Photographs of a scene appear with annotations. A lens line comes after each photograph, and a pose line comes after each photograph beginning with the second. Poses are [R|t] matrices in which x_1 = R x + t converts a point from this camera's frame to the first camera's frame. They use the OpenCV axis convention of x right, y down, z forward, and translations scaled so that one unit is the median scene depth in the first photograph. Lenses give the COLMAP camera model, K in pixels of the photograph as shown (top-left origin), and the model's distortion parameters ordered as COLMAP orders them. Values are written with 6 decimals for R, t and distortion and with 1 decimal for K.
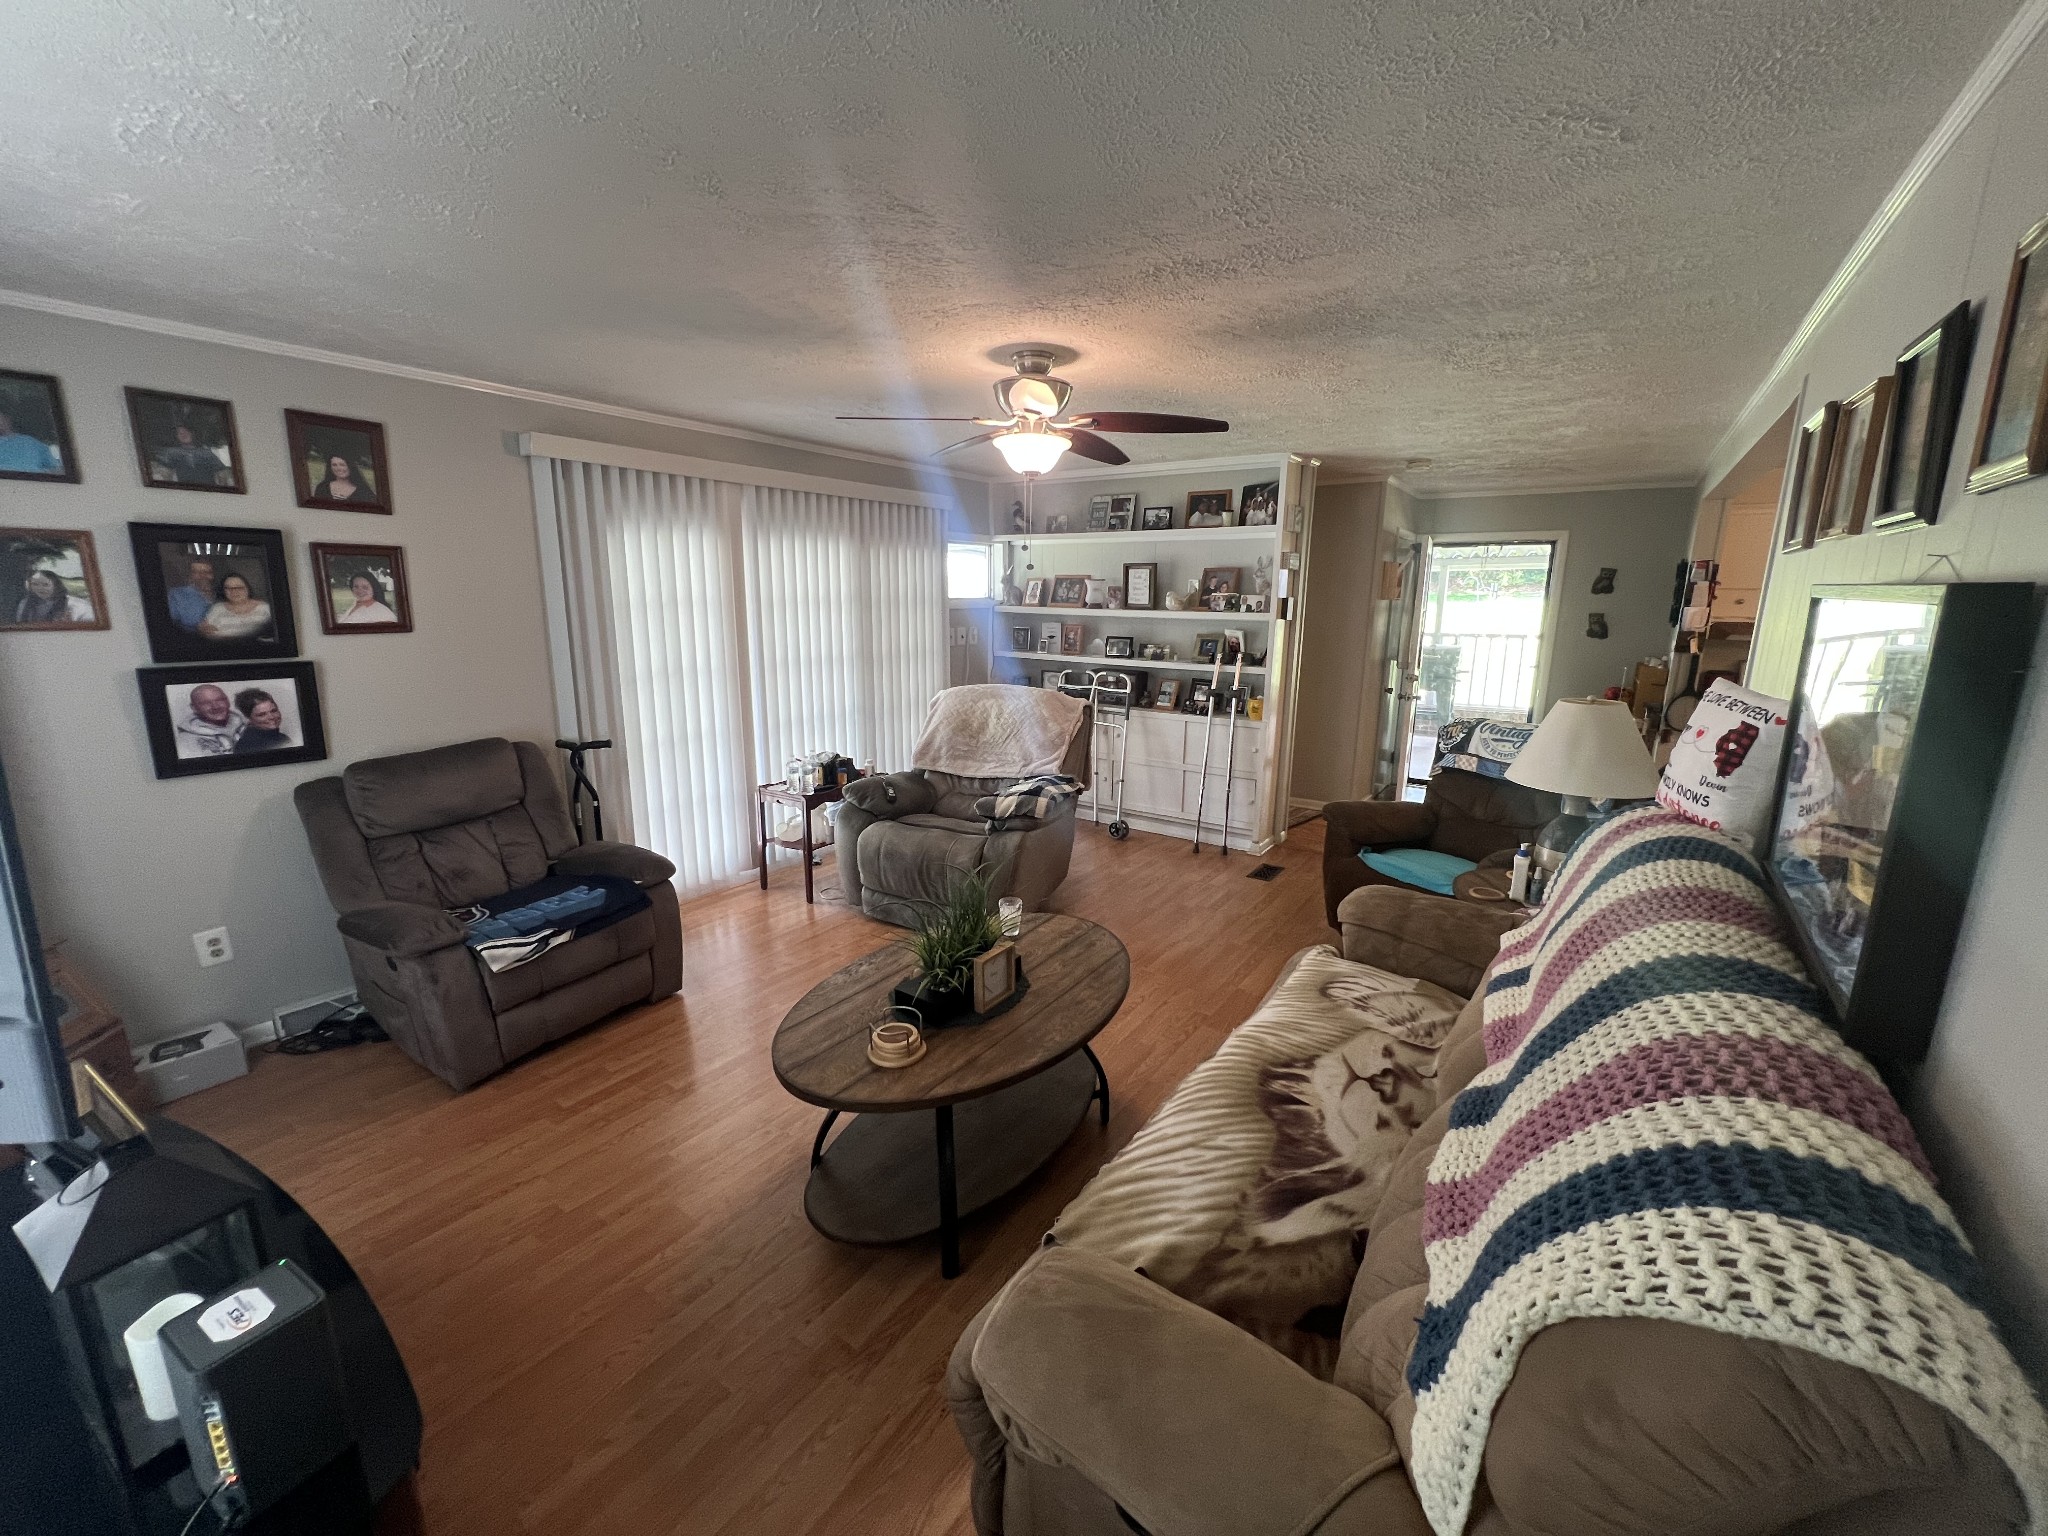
lens RADIAL K [[822.5, 0, 1018.0], [0, 822.5, 763.1], [0, 0, 1]] dist [-0.003136, 0.001106]
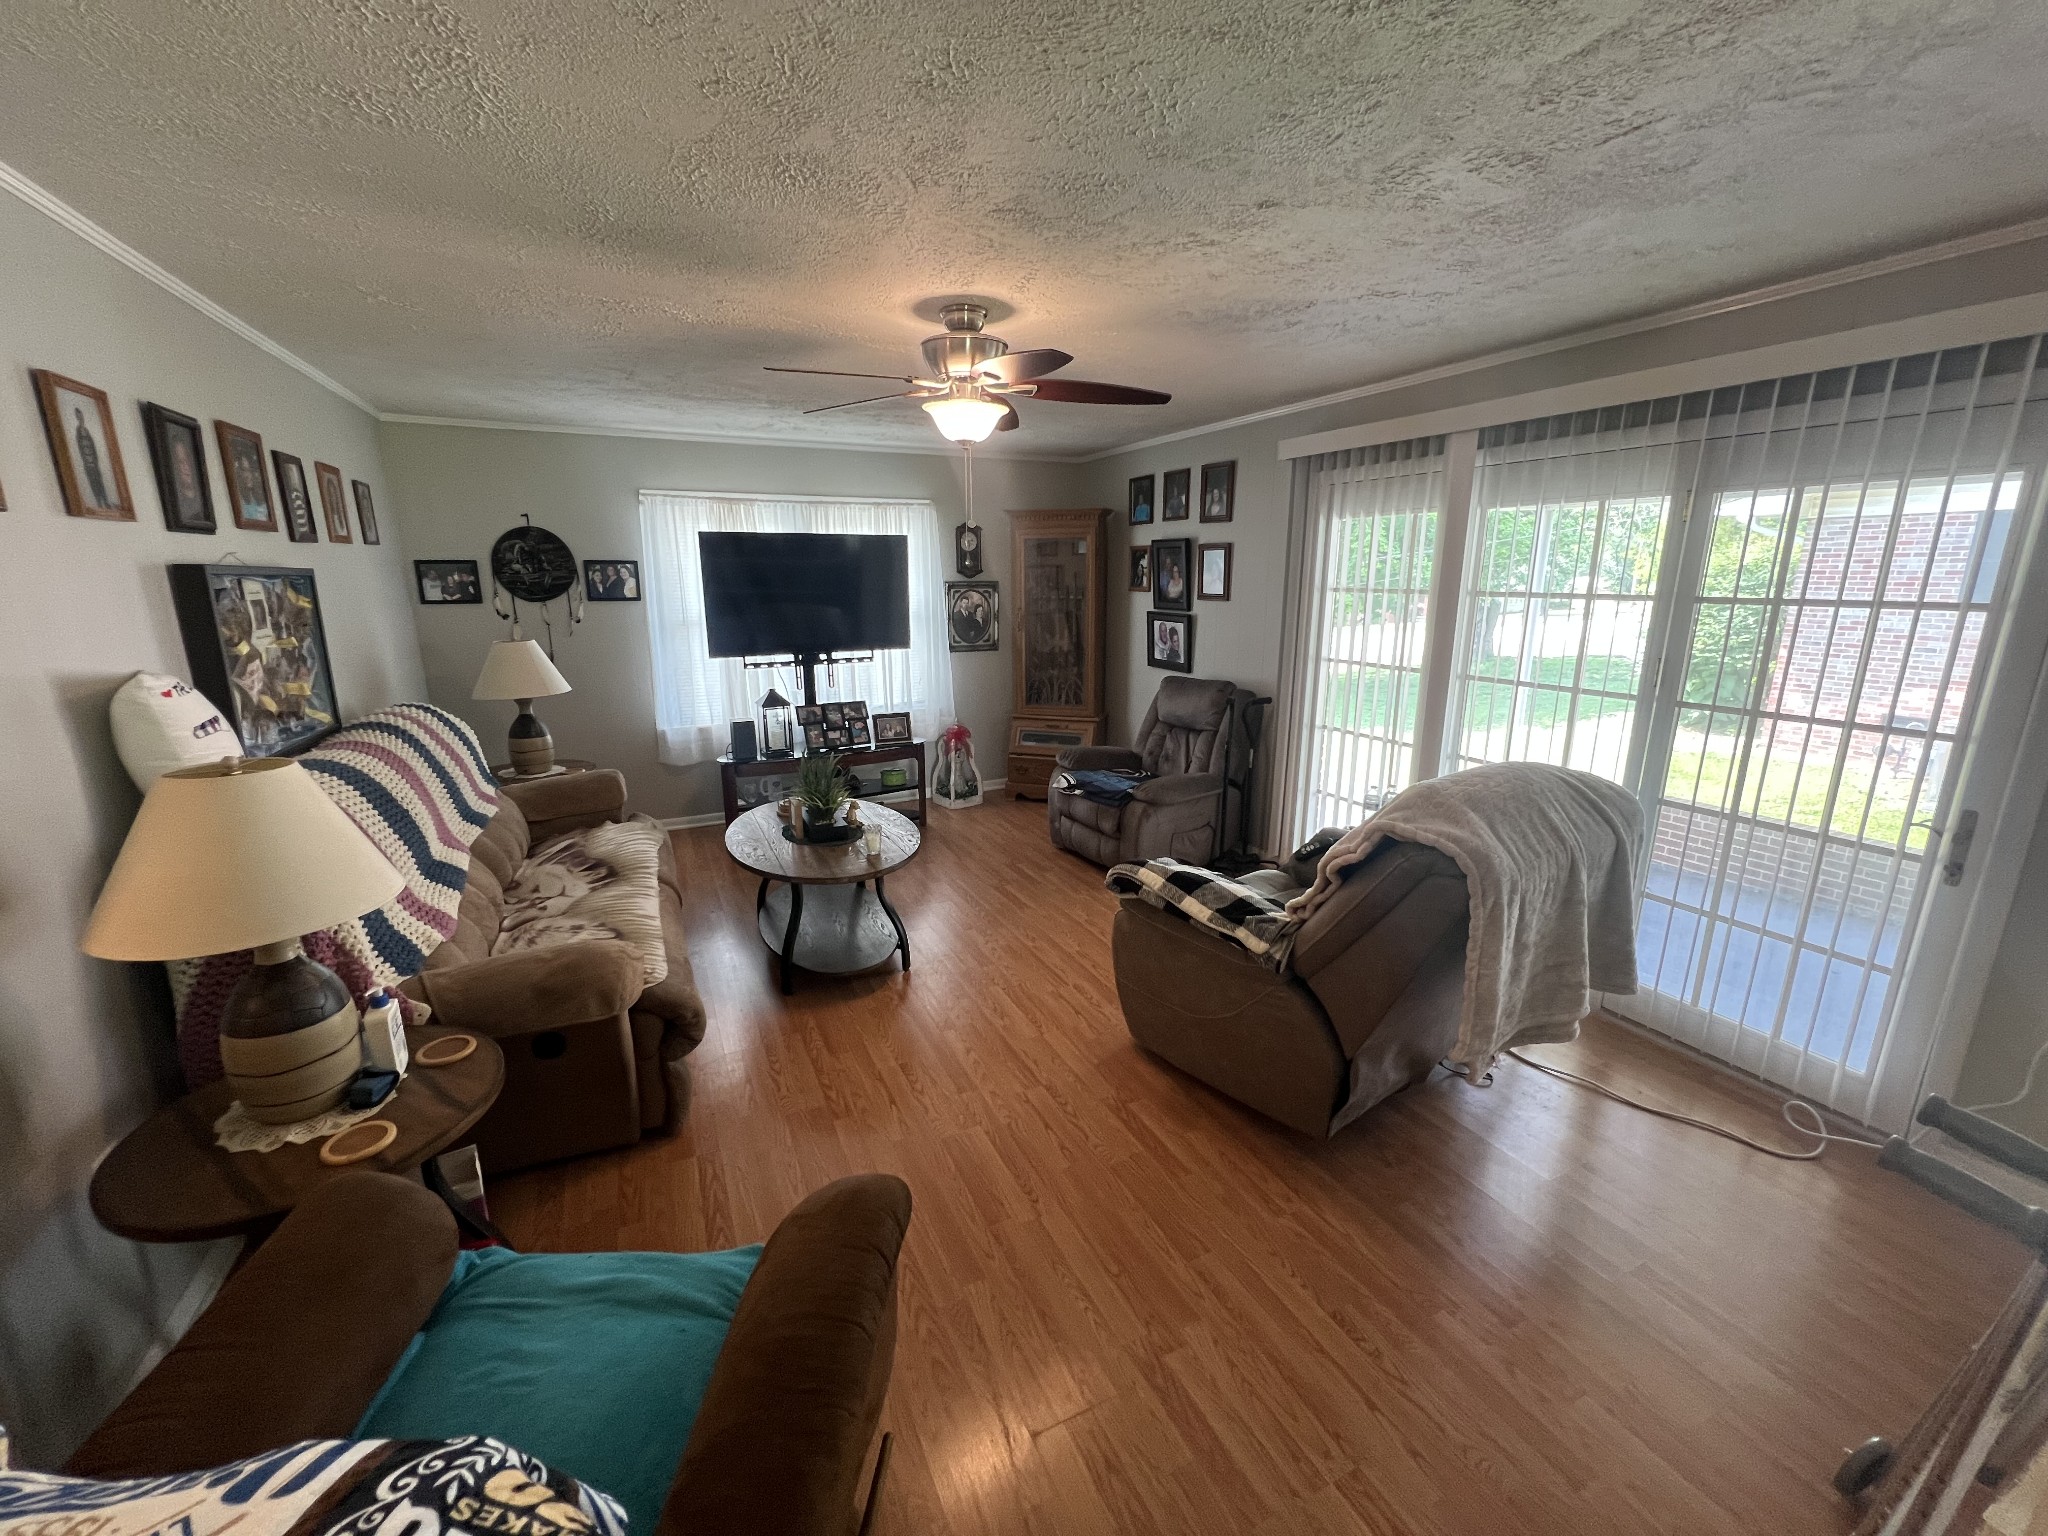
lens RADIAL K [[822.5, 0, 1018.9], [0, 822.5, 759.3], [0, 0, 1]] dist [-0.003136, 0.001106]
pose [[-0.490030, 0.190511, -0.850633, 0.882638], [-0.179030, 0.933028, 0.312100, -0.337750], [0.853123, 0.305227, -0.423105, 1.630435]]
